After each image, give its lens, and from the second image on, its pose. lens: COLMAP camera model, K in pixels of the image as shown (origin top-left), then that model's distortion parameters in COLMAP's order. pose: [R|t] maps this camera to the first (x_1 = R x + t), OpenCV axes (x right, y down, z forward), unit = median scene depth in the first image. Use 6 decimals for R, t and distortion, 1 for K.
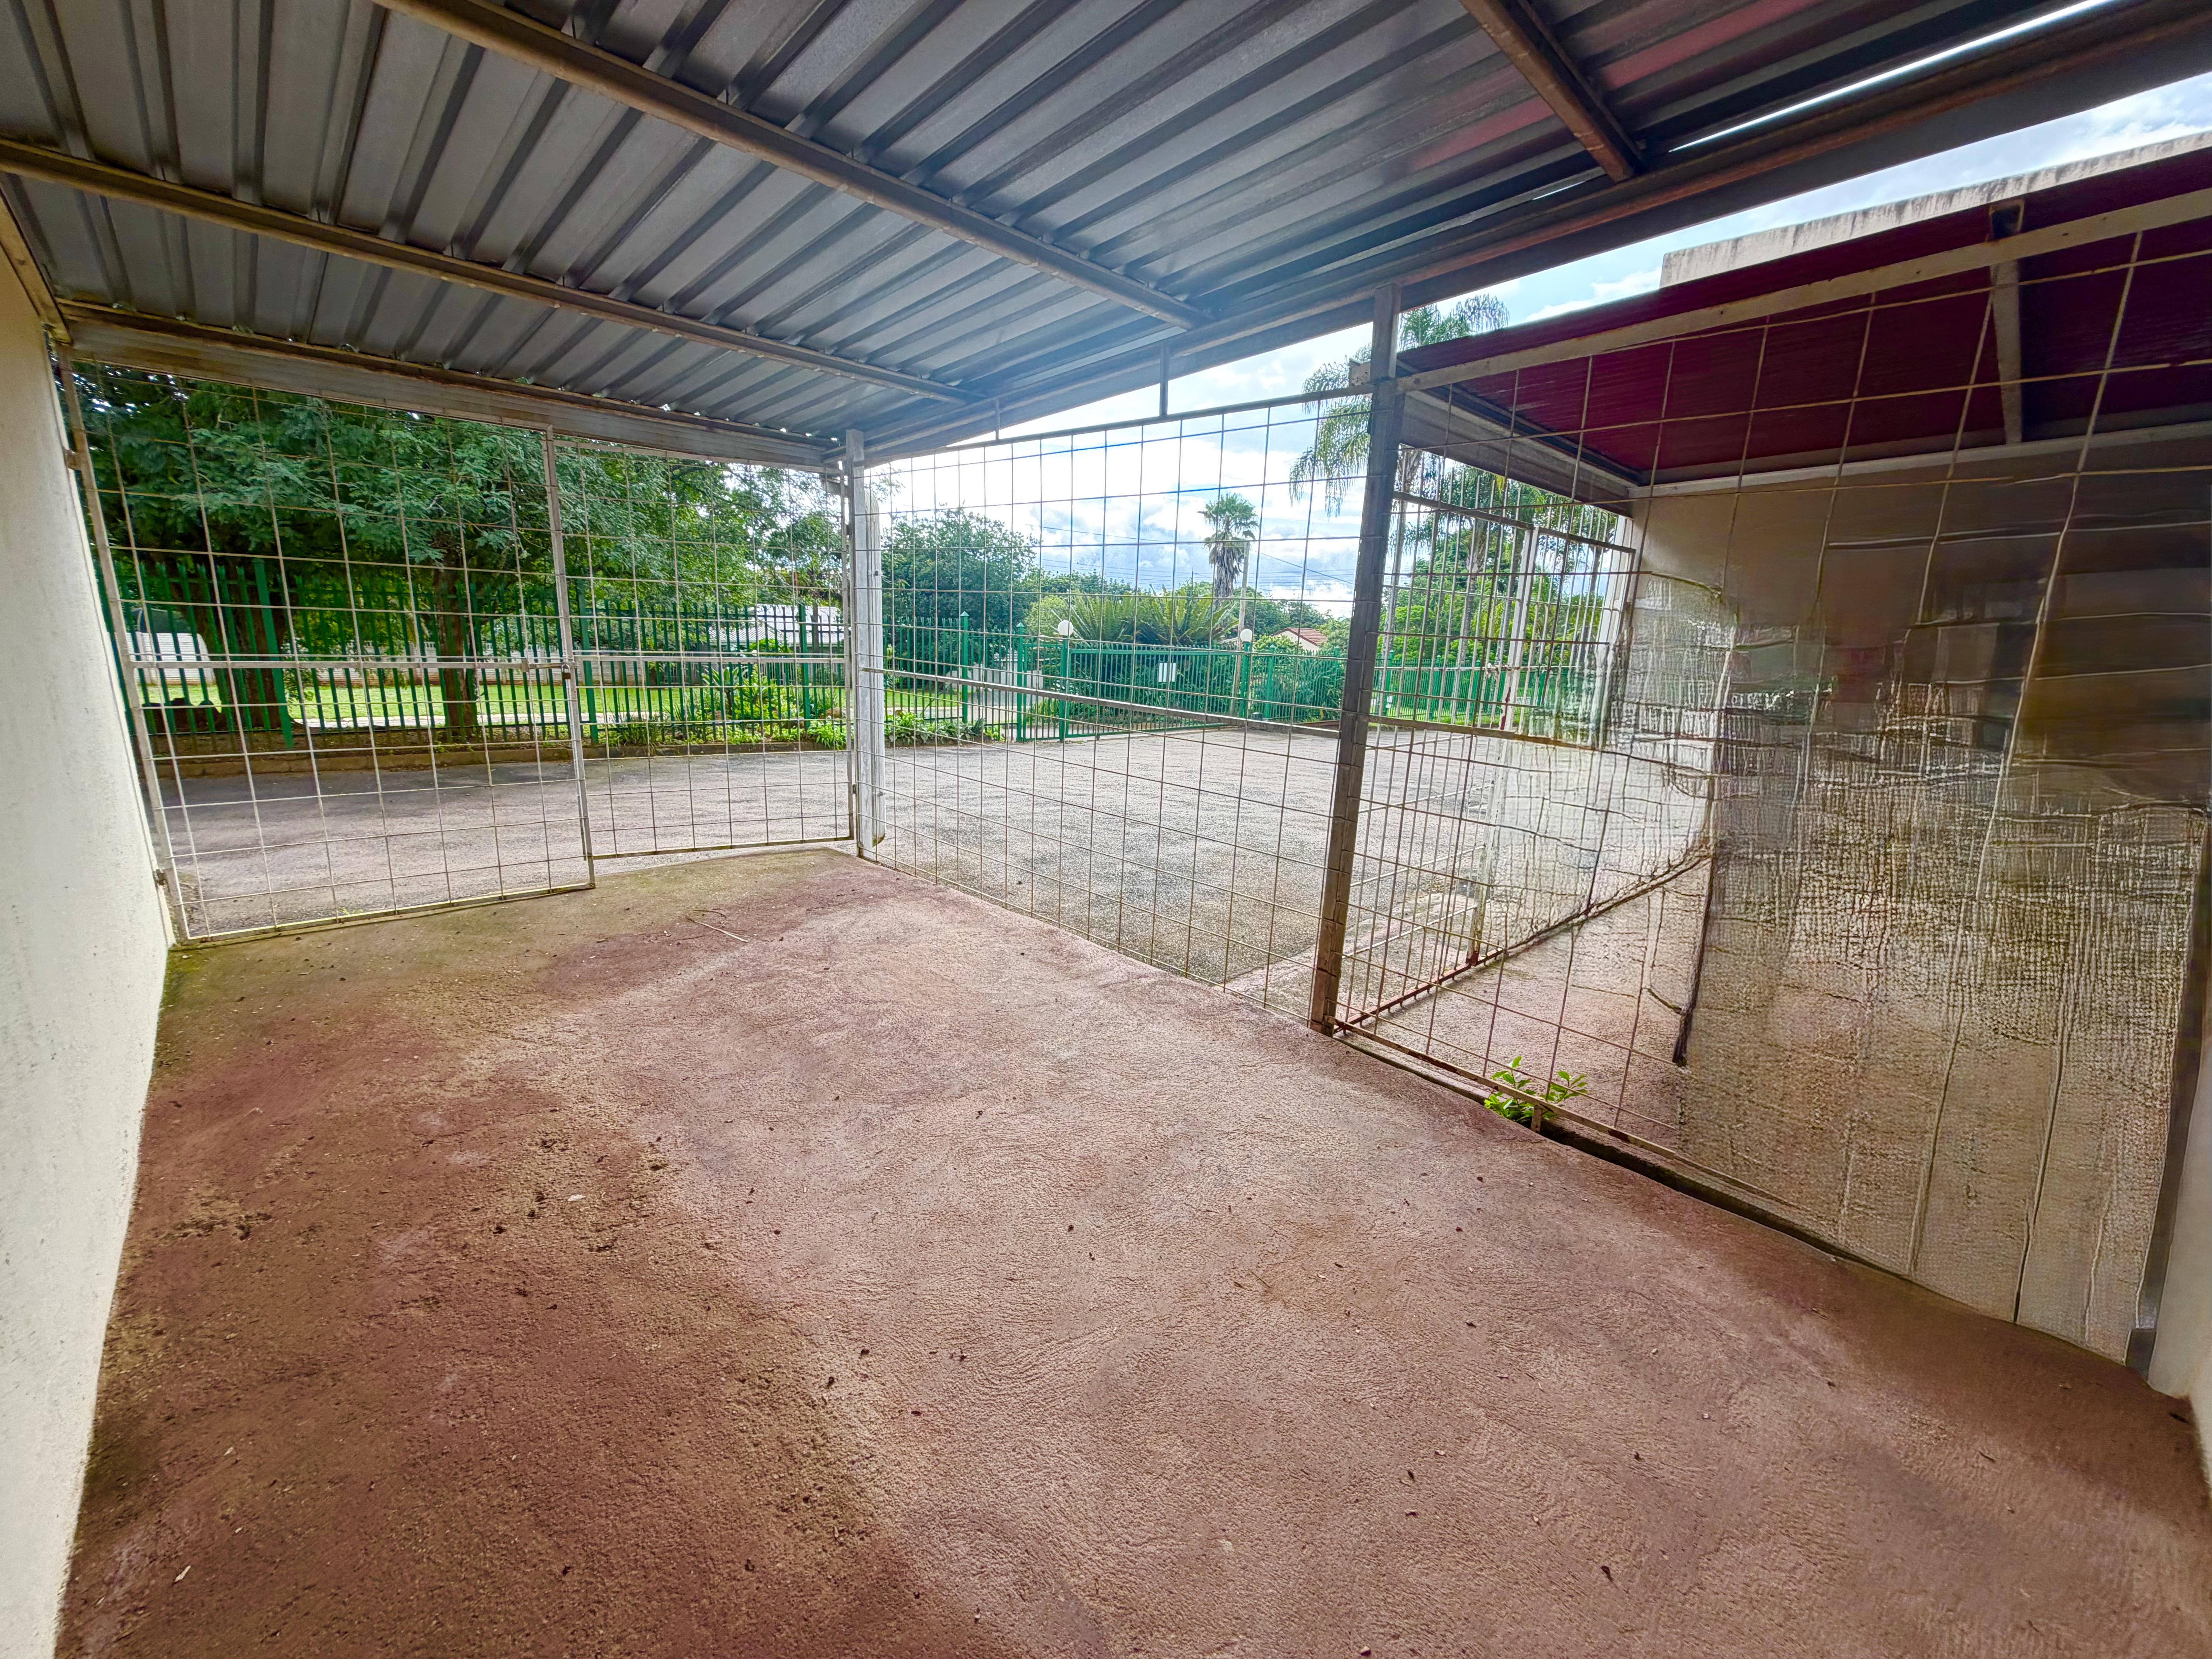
lens RADIAL K [[881.7, 0, 1106.2], [0, 881.7, 825.9], [0, 0, 1]] dist [-0.001787, 0.000183]
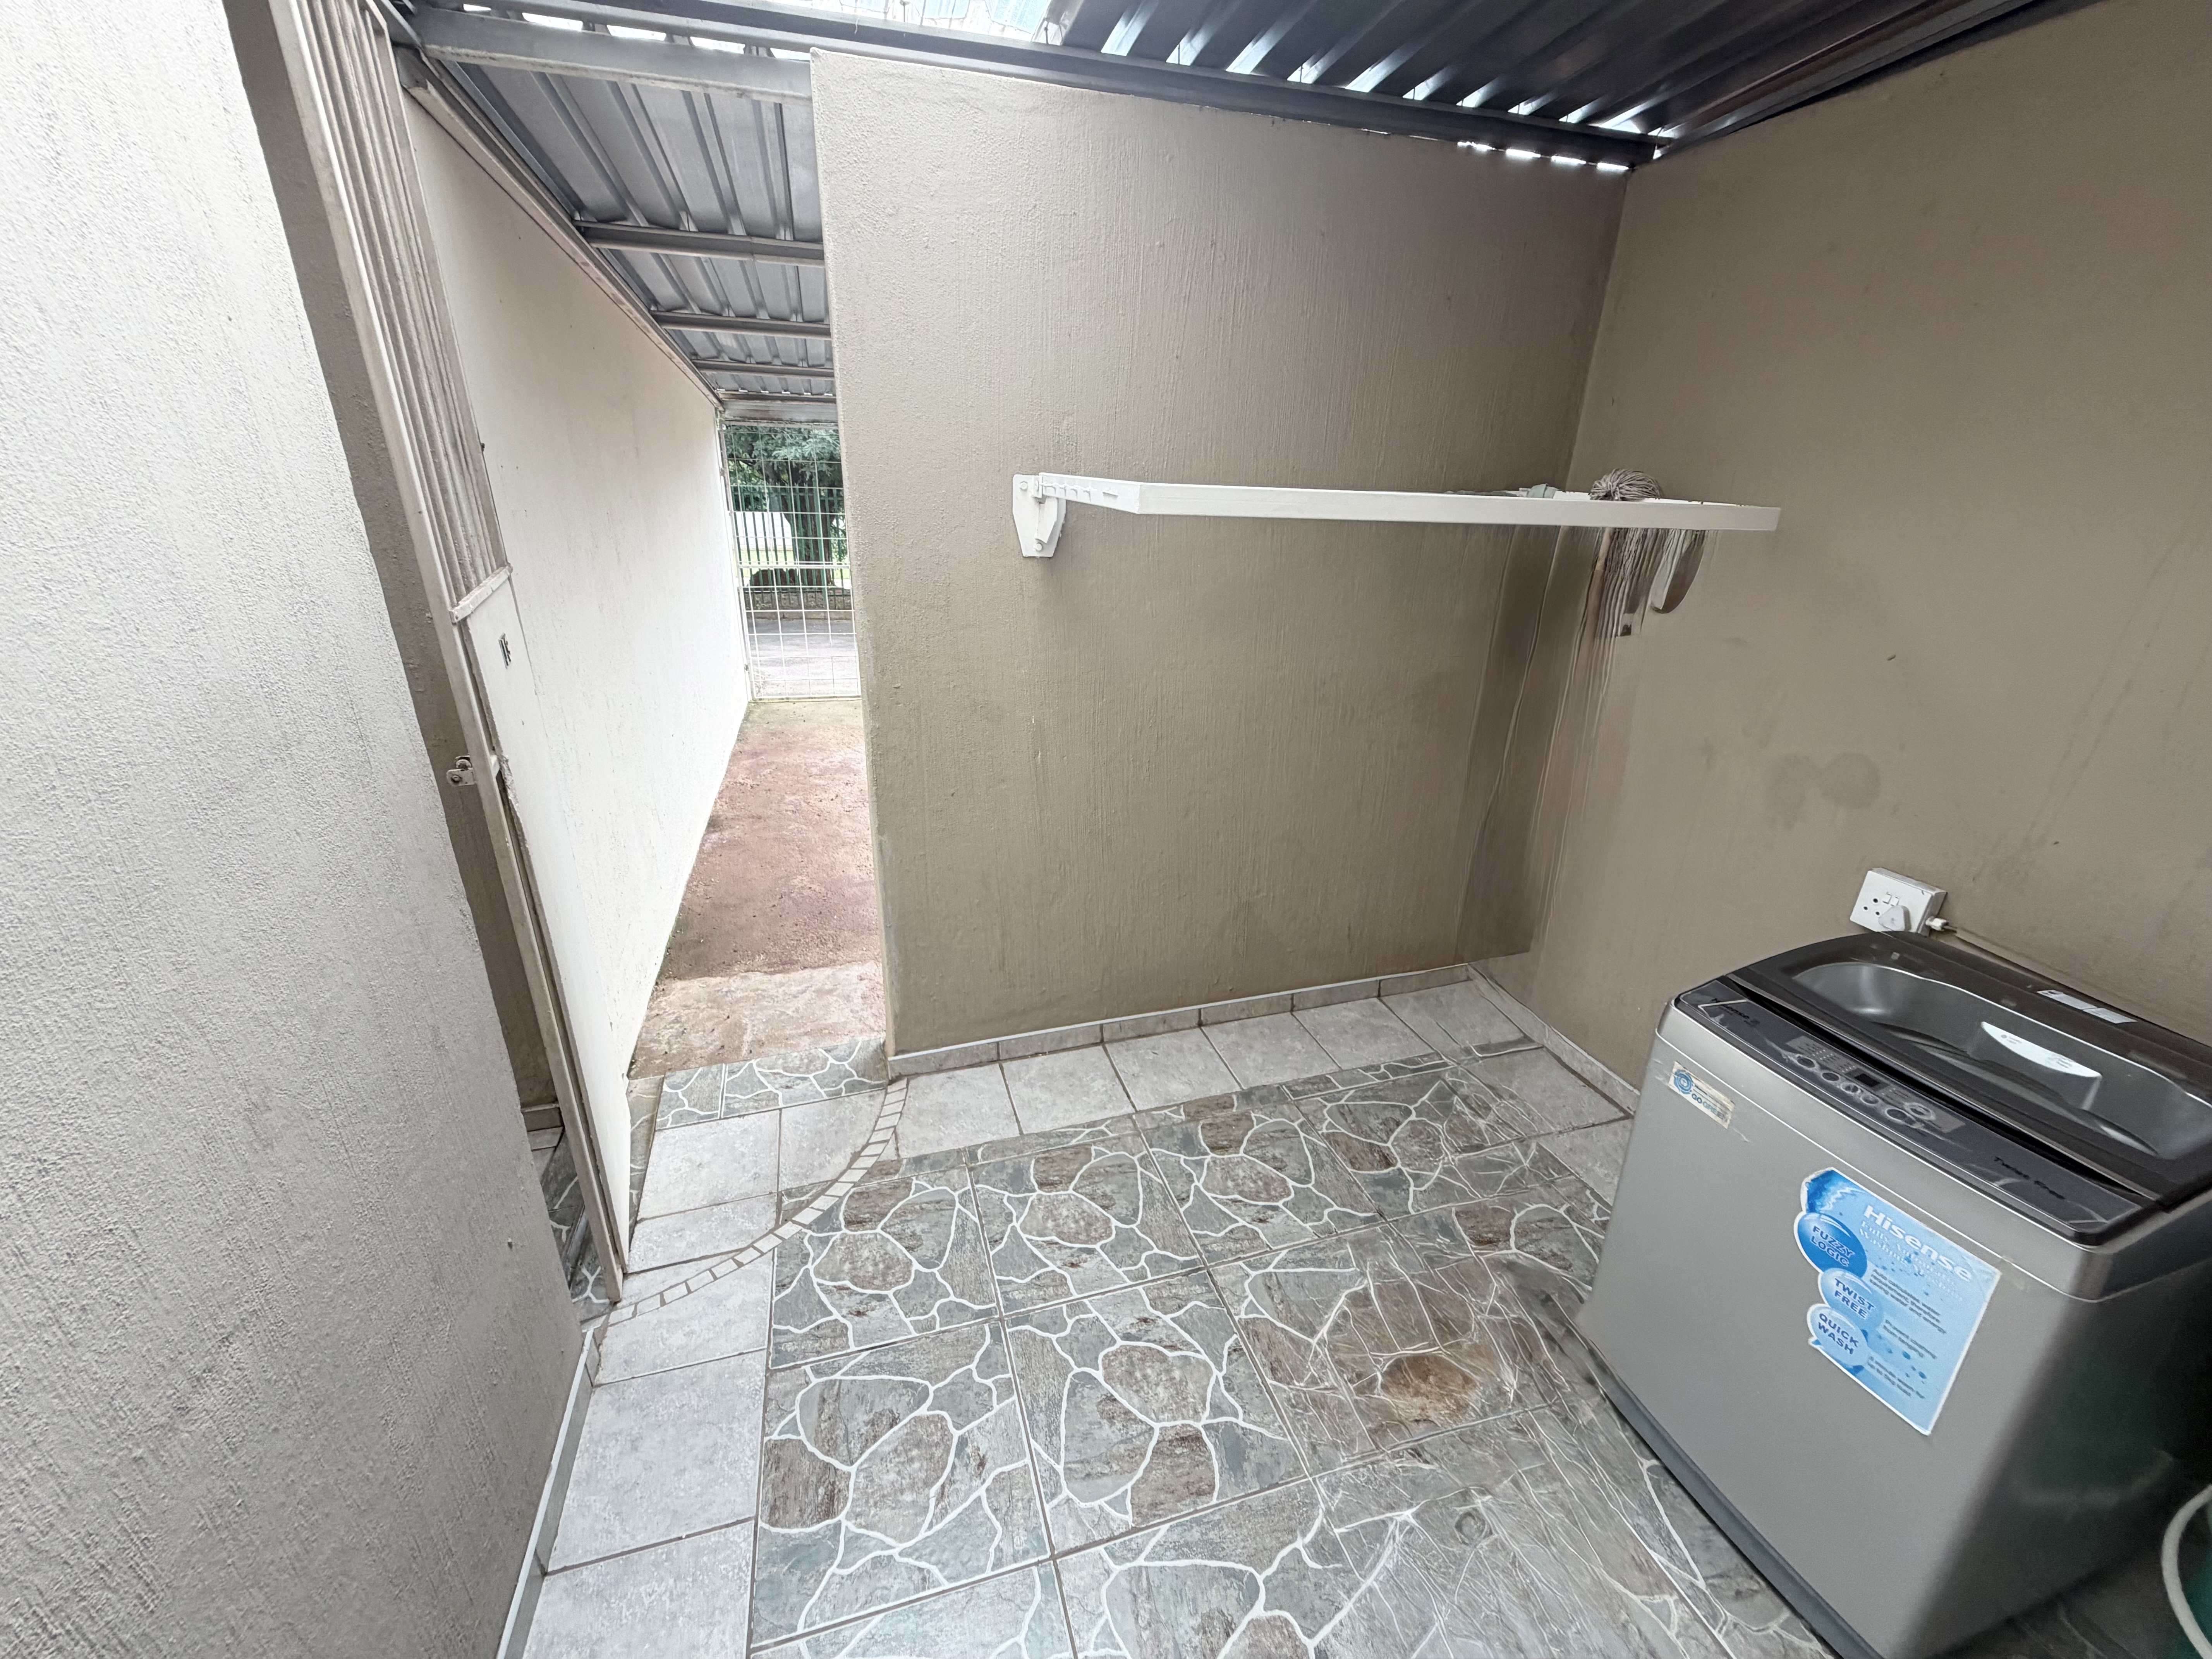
lens RADIAL K [[881.7, 0, 1107.9], [0, 881.7, 834.7], [0, 0, 1]] dist [-0.001787, 0.000183]
pose [[0.890147, 0.167795, -0.423655, 1.007527], [-0.106327, 0.980553, 0.164957, 0.023312], [0.443095, -0.101790, 0.890677, -0.817790]]
